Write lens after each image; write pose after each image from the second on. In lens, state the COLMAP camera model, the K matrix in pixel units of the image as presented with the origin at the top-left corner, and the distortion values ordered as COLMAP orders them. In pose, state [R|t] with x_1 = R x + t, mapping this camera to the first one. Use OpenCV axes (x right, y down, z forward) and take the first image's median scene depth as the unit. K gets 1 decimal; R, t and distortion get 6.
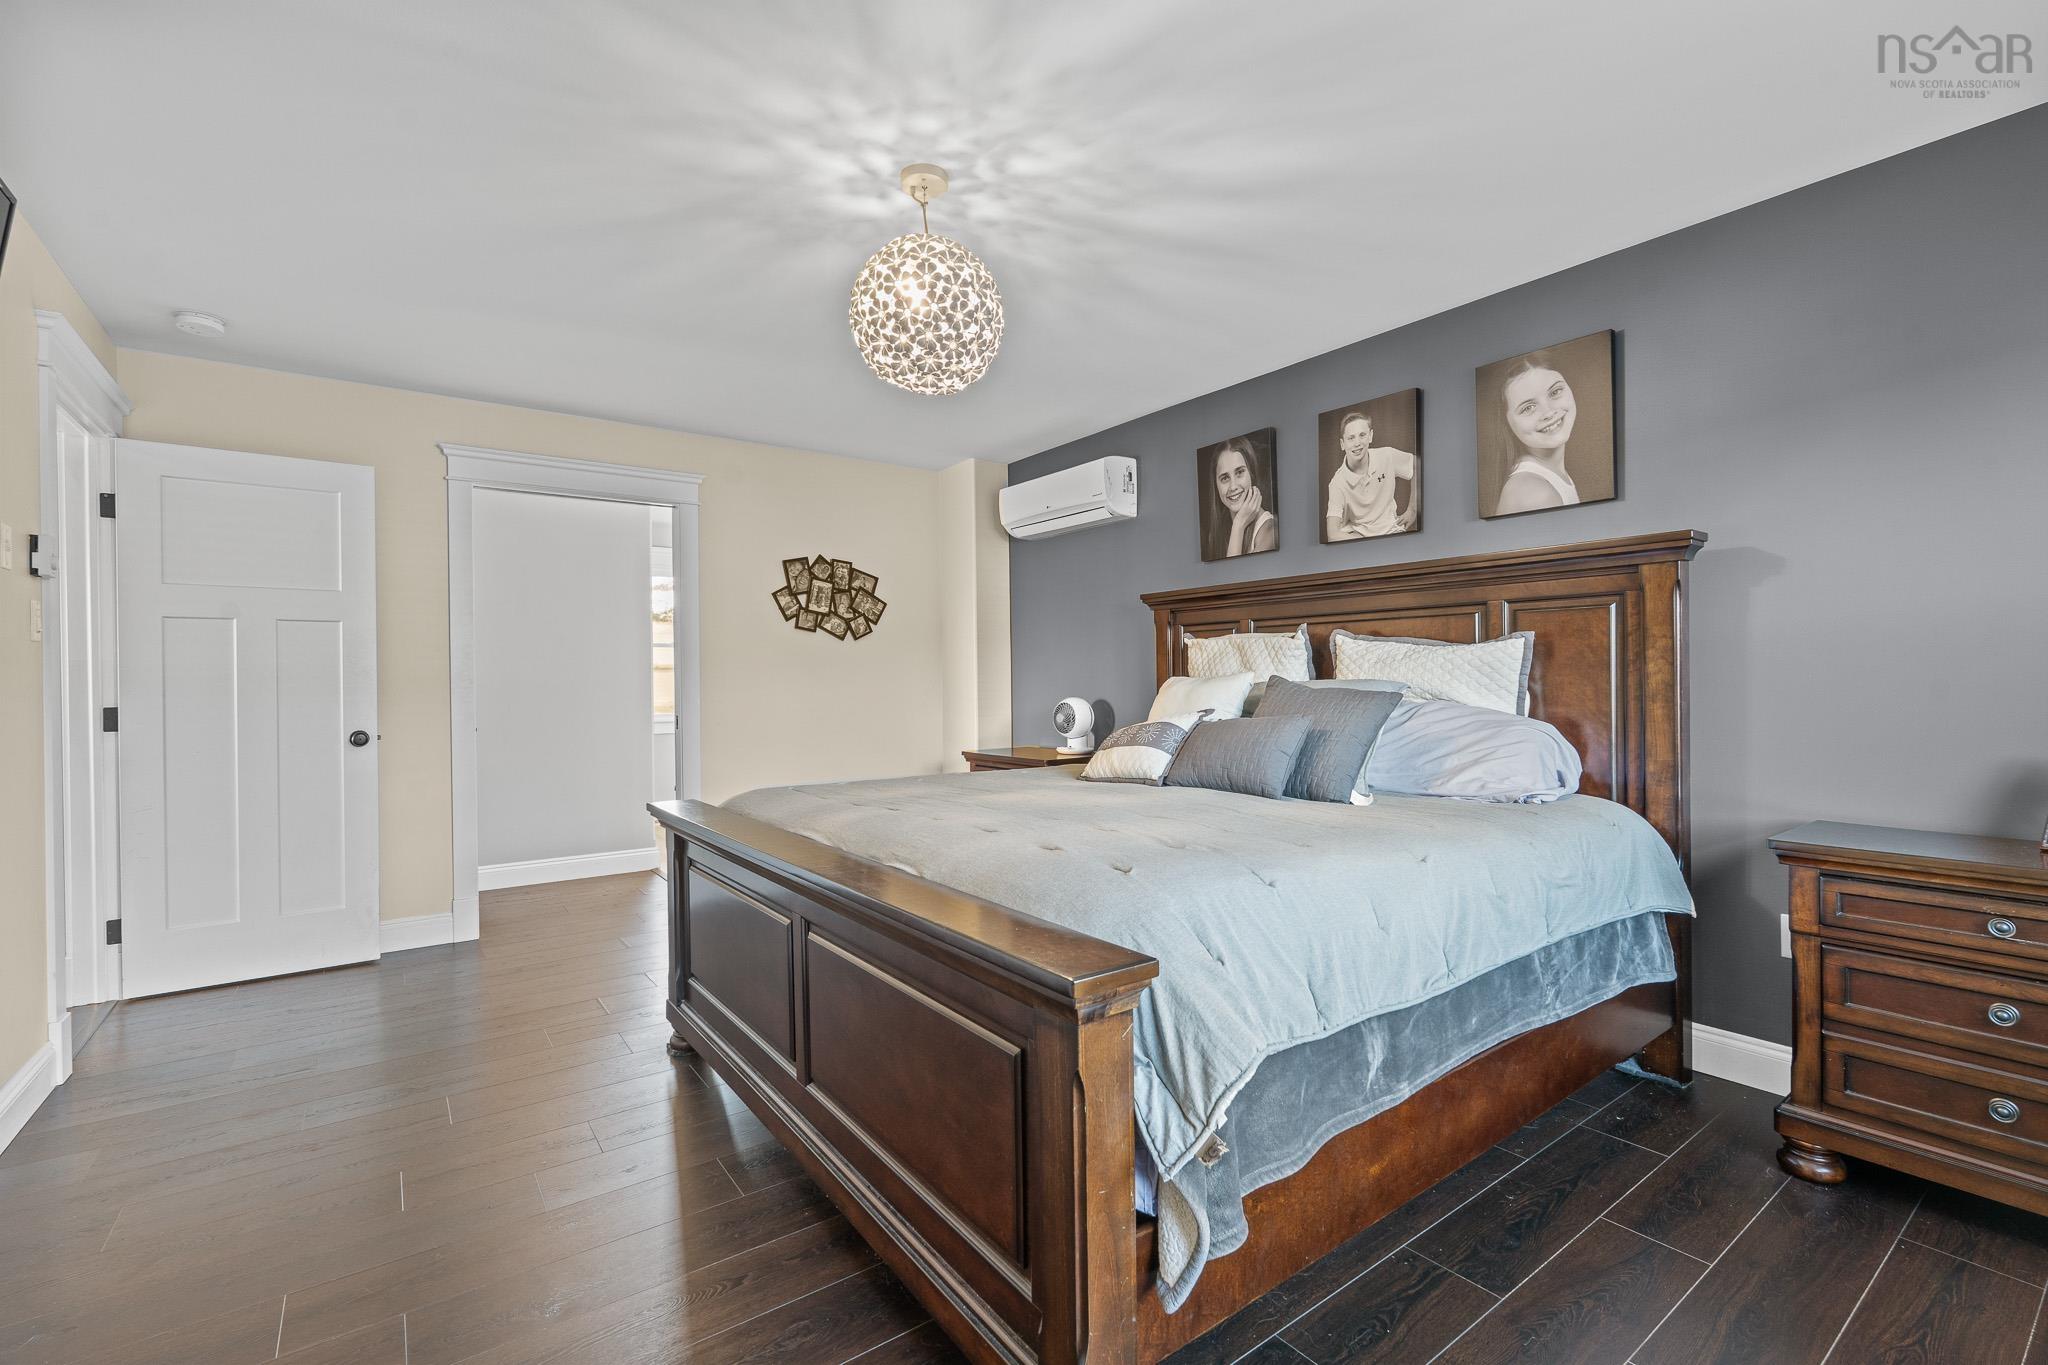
lens RADIAL K [[900.4, 0, 1021.2], [0, 900.4, 677.3], [0, 0, 1]] dist [-0.002112, -0.001528]
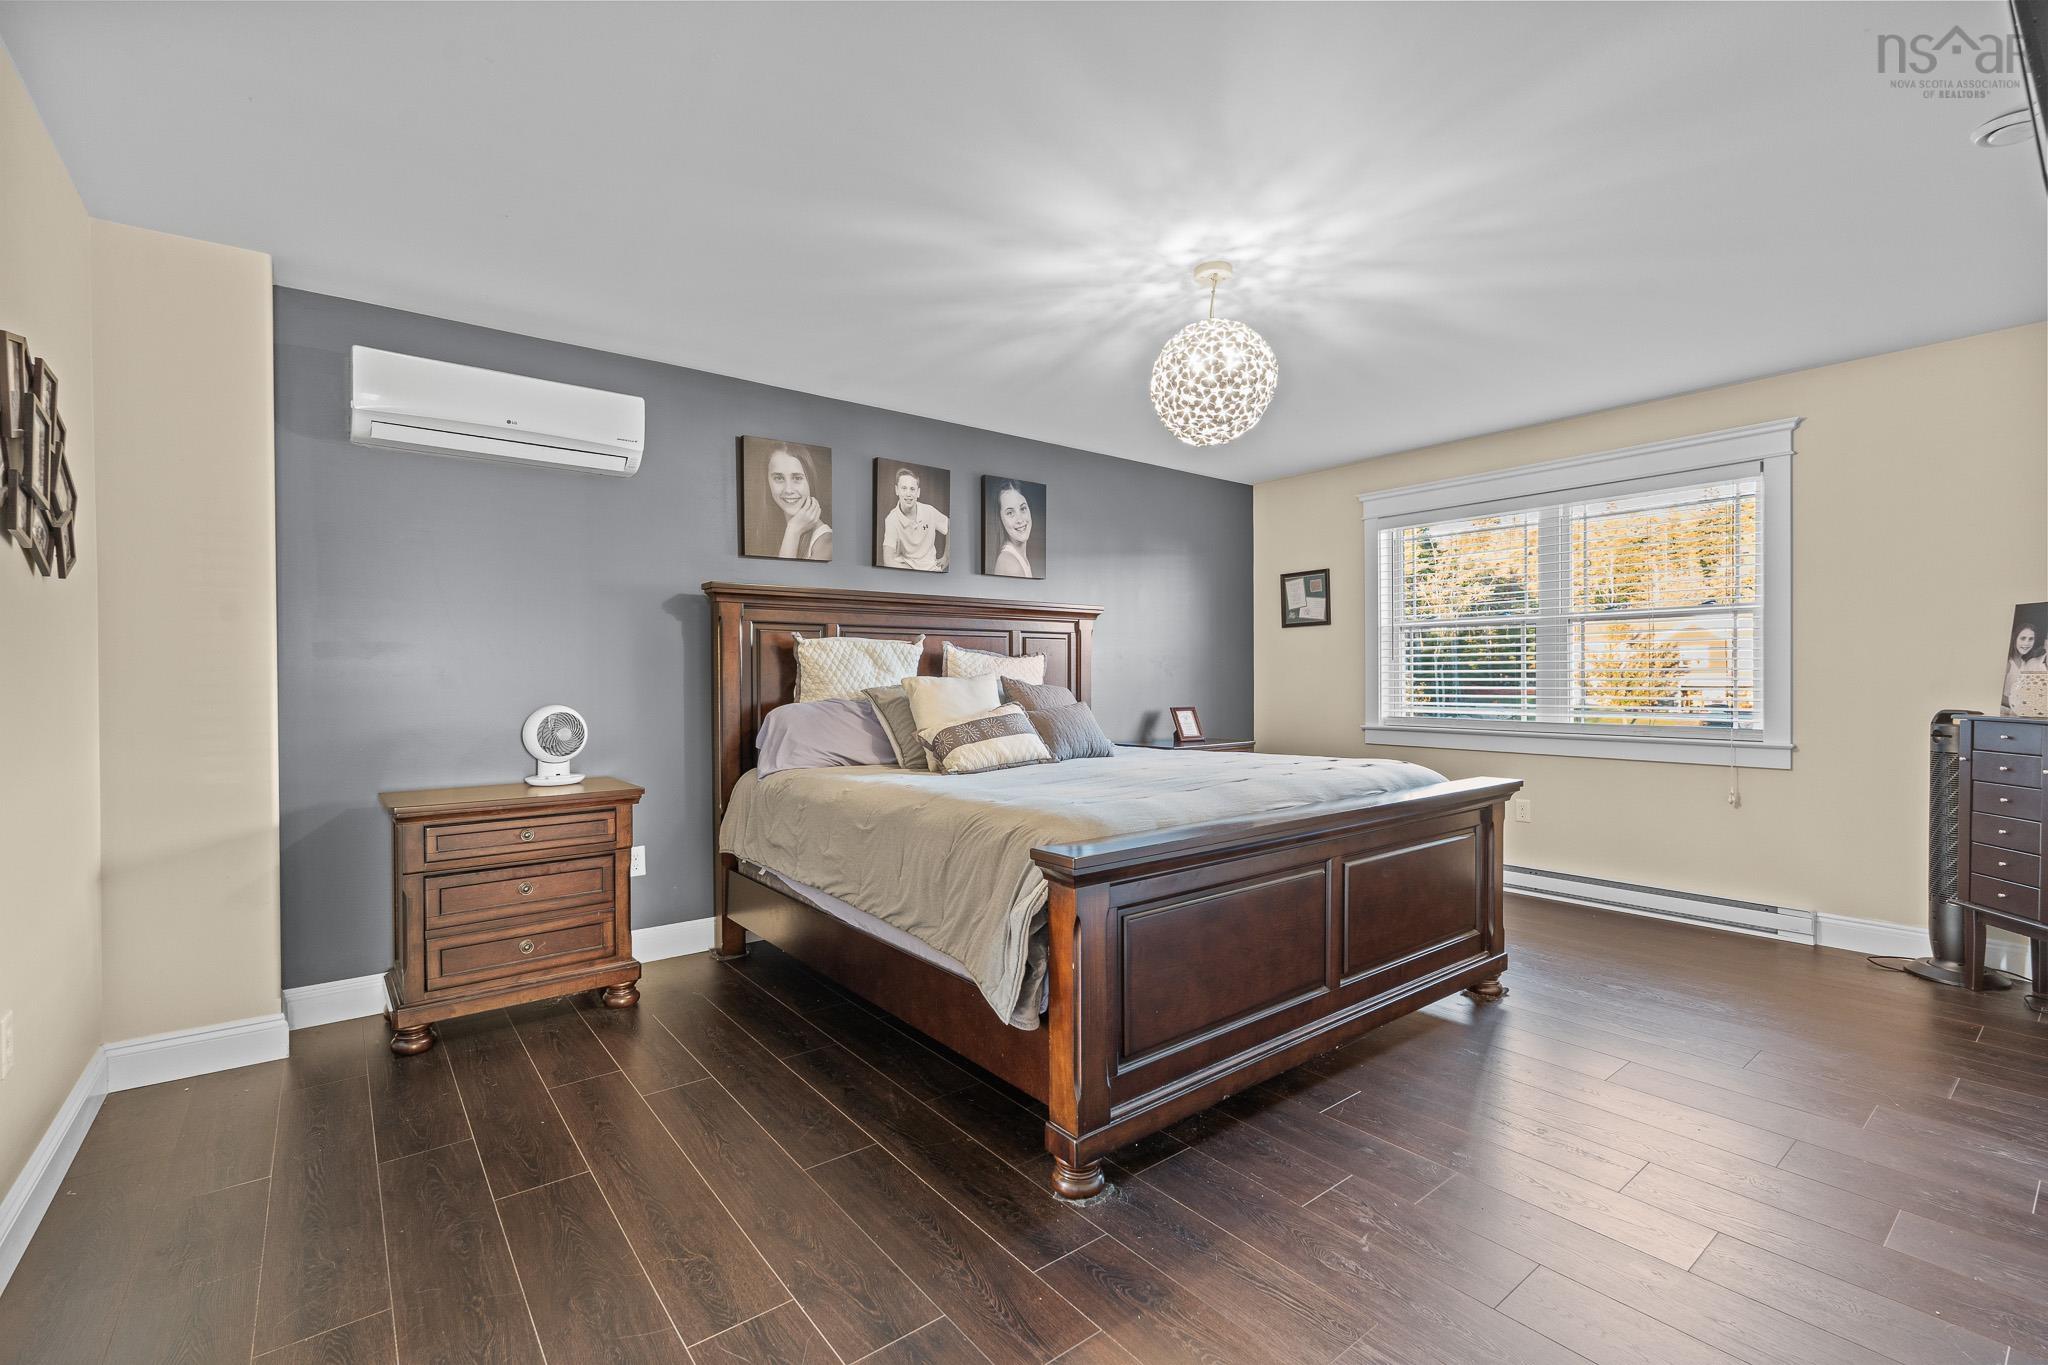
lens RADIAL K [[900.4, 0, 1023.2], [0, 900.4, 683.9], [0, 0, 1]] dist [-0.002112, -0.001528]
pose [[-0.051010, -0.002748, 0.998694, -0.917147], [-0.000433, 0.999996, 0.002729, 0.004323], [-0.998698, -0.000294, -0.051011, 0.915925]]
